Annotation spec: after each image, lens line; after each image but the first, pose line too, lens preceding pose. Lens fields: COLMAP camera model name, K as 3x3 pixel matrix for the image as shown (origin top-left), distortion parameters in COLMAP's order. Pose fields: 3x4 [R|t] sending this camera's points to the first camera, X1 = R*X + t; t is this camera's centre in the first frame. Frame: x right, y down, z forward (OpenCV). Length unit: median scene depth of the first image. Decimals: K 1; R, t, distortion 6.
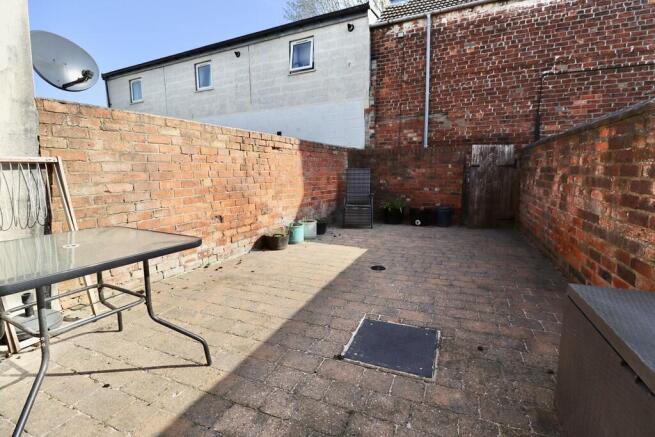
lens RADIAL K [[305.5, 0, 331.6], [0, 305.5, 210.0], [0, 0, 1]] dist [-0.001829, -0.001136]
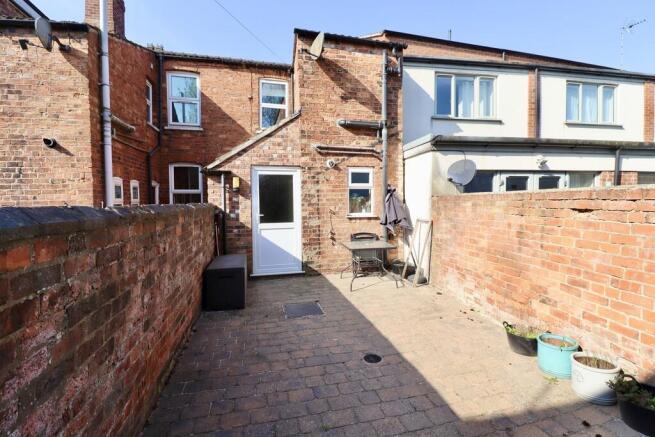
lens RADIAL K [[305.5, 0, 331.6], [0, 305.5, 210.0], [0, 0, 1]] dist [-0.001829, -0.001136]
pose [[-0.805694, 0.022985, -0.591887, 0.917904], [-0.065778, 0.989595, 0.127968, -0.399403], [0.588669, 0.142036, -0.795798, 1.920345]]
